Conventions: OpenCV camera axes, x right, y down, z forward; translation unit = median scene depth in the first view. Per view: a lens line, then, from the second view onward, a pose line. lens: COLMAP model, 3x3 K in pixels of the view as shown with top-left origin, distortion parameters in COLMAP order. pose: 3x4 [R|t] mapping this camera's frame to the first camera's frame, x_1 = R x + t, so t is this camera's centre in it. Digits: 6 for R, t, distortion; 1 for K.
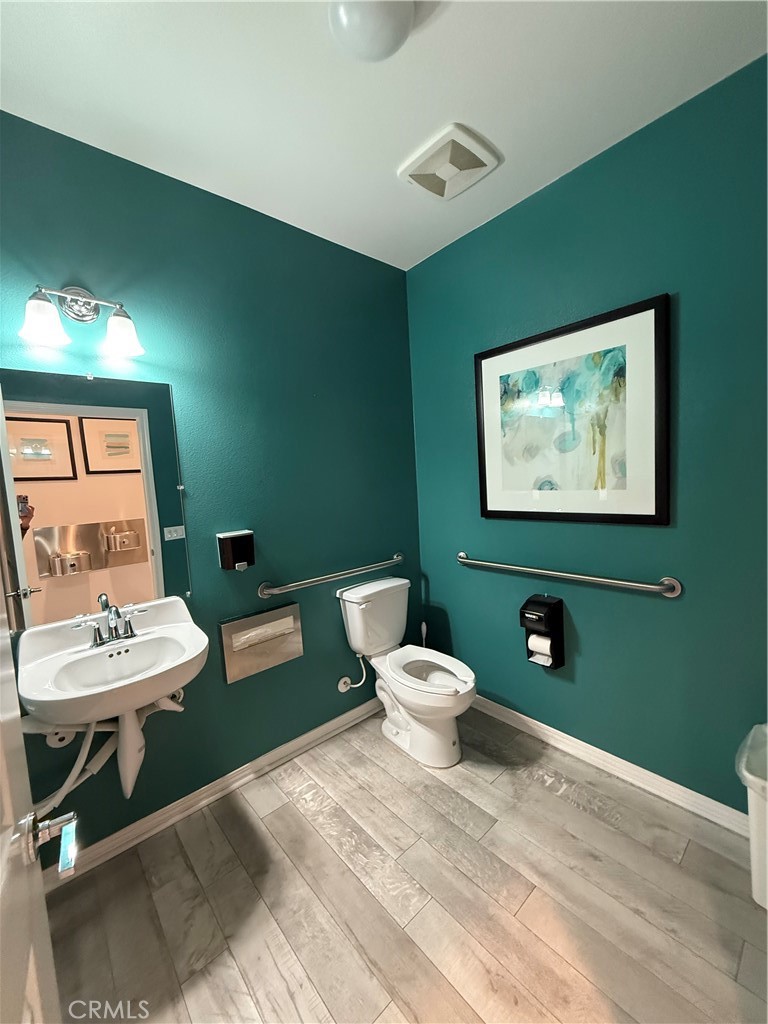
lens RADIAL K [[405.9, 0, 384.0], [0, 405.9, 512.0], [0, 0, 1]] dist [-0.000032, 0.000134]
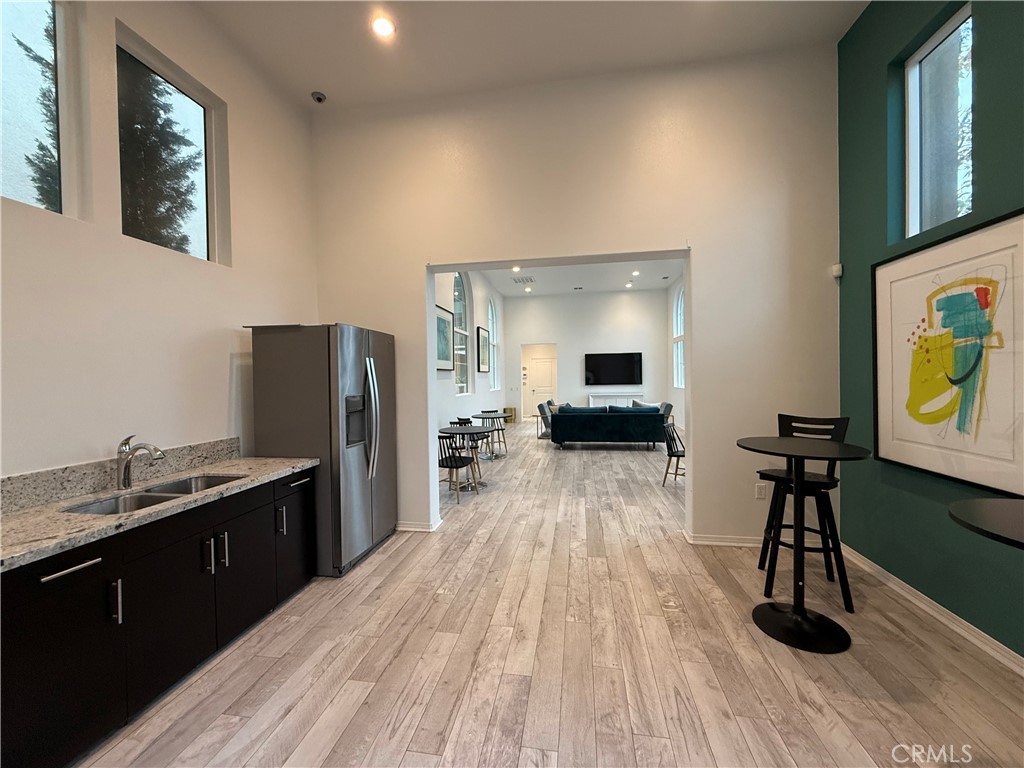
lens RADIAL K [[405.9, 0, 512.0], [0, 405.9, 384.0], [0, 0, 1]] dist [-0.000032, 0.000134]
pose [[0.633340, 0.059771, -0.771562, 1.739326], [-0.084892, 0.996362, 0.007502, 0.055506], [0.769203, 0.060748, 0.636110, -1.361893]]
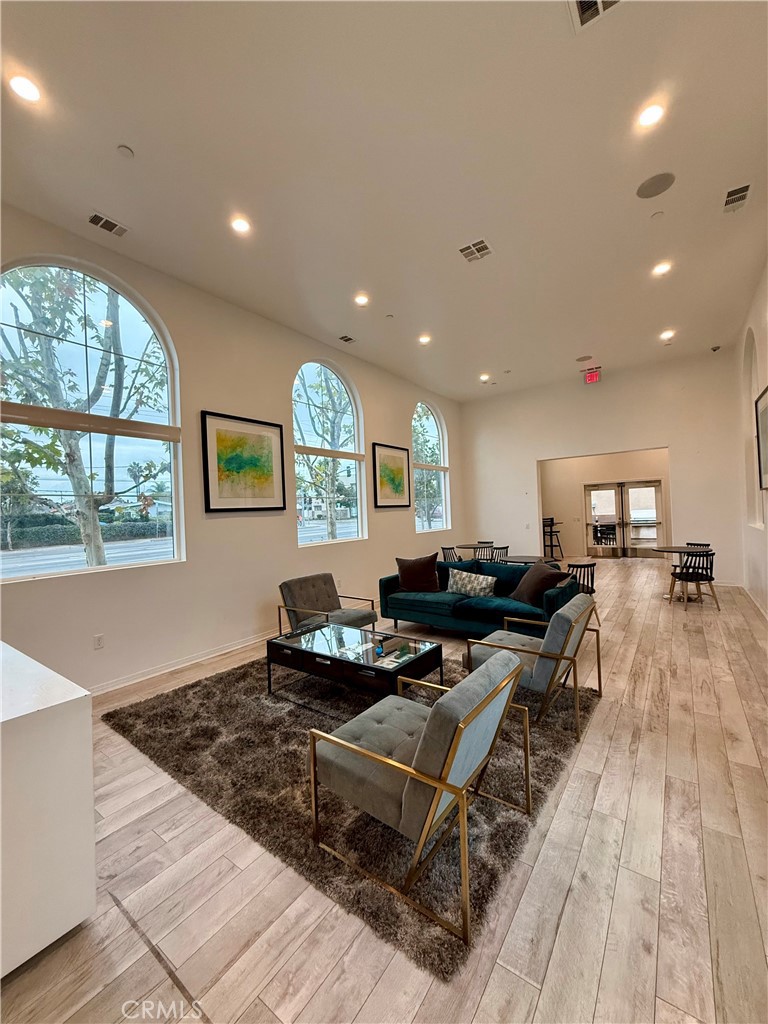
lens RADIAL K [[405.9, 0, 384.0], [0, 405.9, 512.0], [0, 0, 1]] dist [-0.000032, 0.000134]
pose [[-0.215797, 0.065185, 0.974260, -4.967198], [0.135702, 0.990089, -0.036186, -0.125694], [-0.966963, 0.124401, -0.222504, 4.693254]]
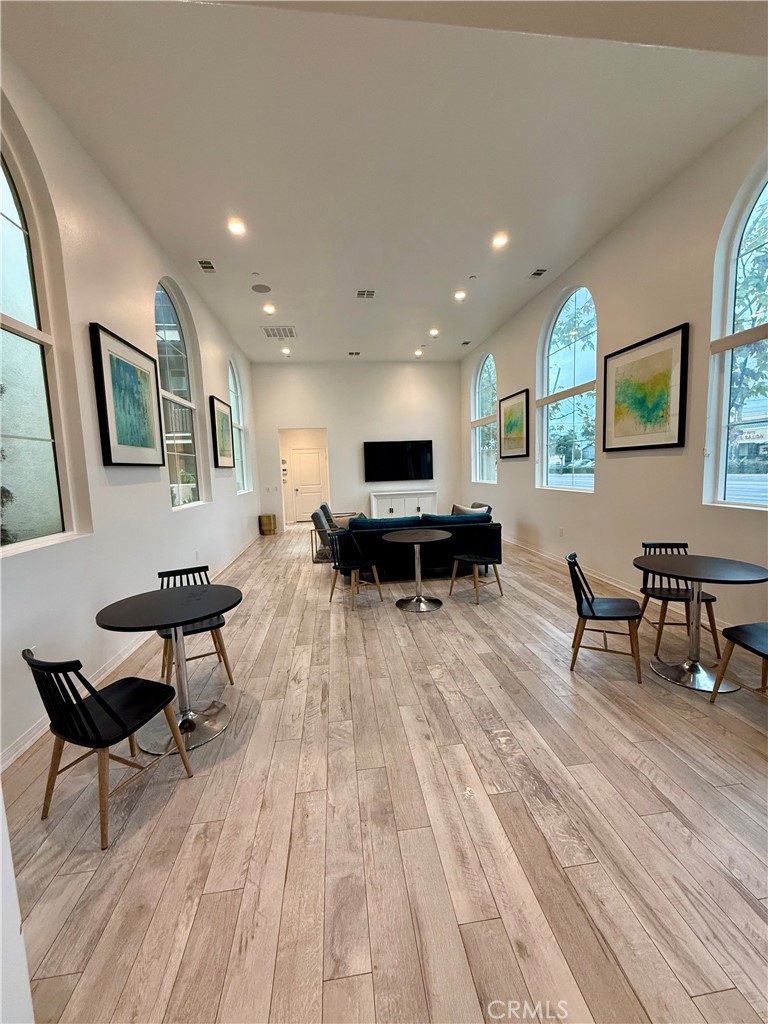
lens RADIAL K [[405.9, 0, 384.0], [0, 405.9, 512.0], [0, 0, 1]] dist [-0.000032, 0.000134]
pose [[0.826773, 0.090019, -0.555287, 0.152722], [-0.060360, 0.995610, 0.071529, 0.008373], [0.559288, -0.025621, 0.828577, -0.148658]]
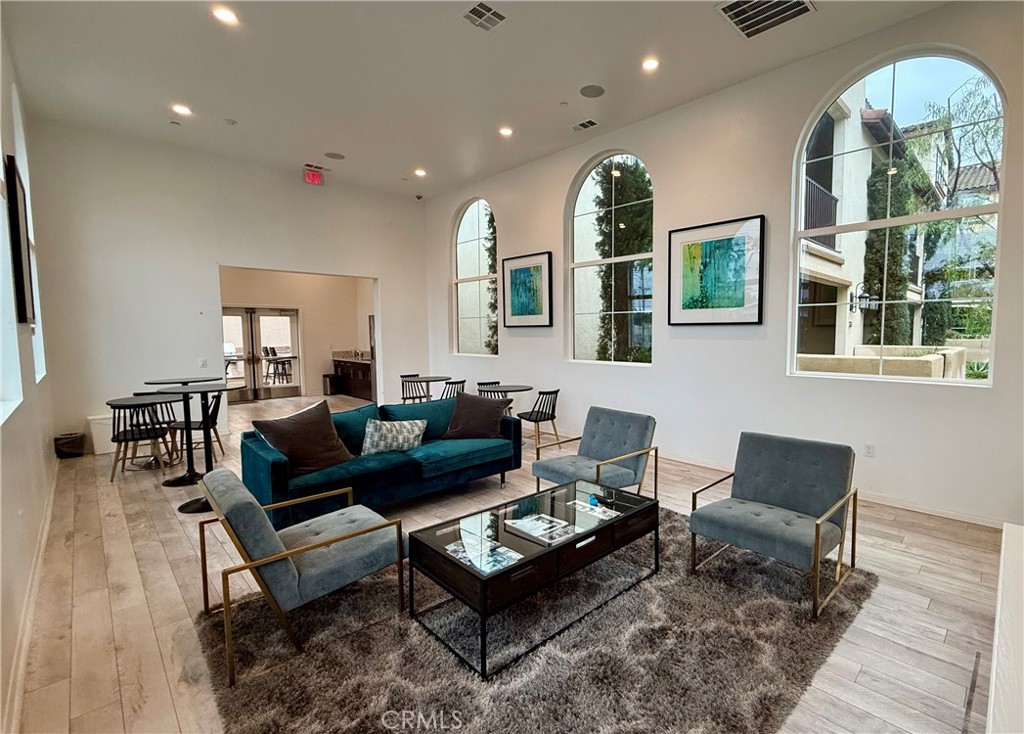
lens RADIAL K [[518.6, 0, 512.0], [0, 518.6, 367.0], [0, 0, 1]] dist [-0.002532, -0.000301]
pose [[-0.994443, 0.071881, -0.076914, -2.180923], [0.058739, 0.985164, 0.161250, -0.450338], [0.087364, 0.155836, -0.983912, 6.514973]]
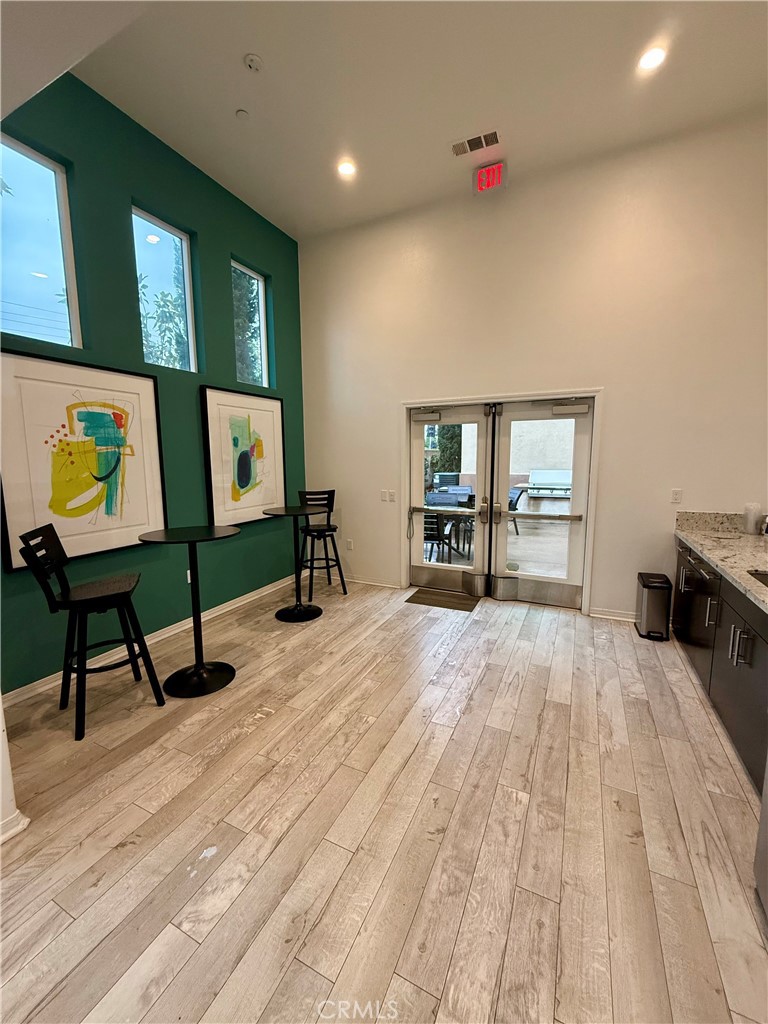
lens RADIAL K [[405.9, 0, 384.0], [0, 405.9, 512.0], [0, 0, 1]] dist [-0.000032, 0.000134]
pose [[-0.385272, -0.065580, 0.920470, -0.778614], [0.106842, 0.987594, 0.115082, -0.002150], [-0.916597, 0.142682, -0.373485, 0.364554]]
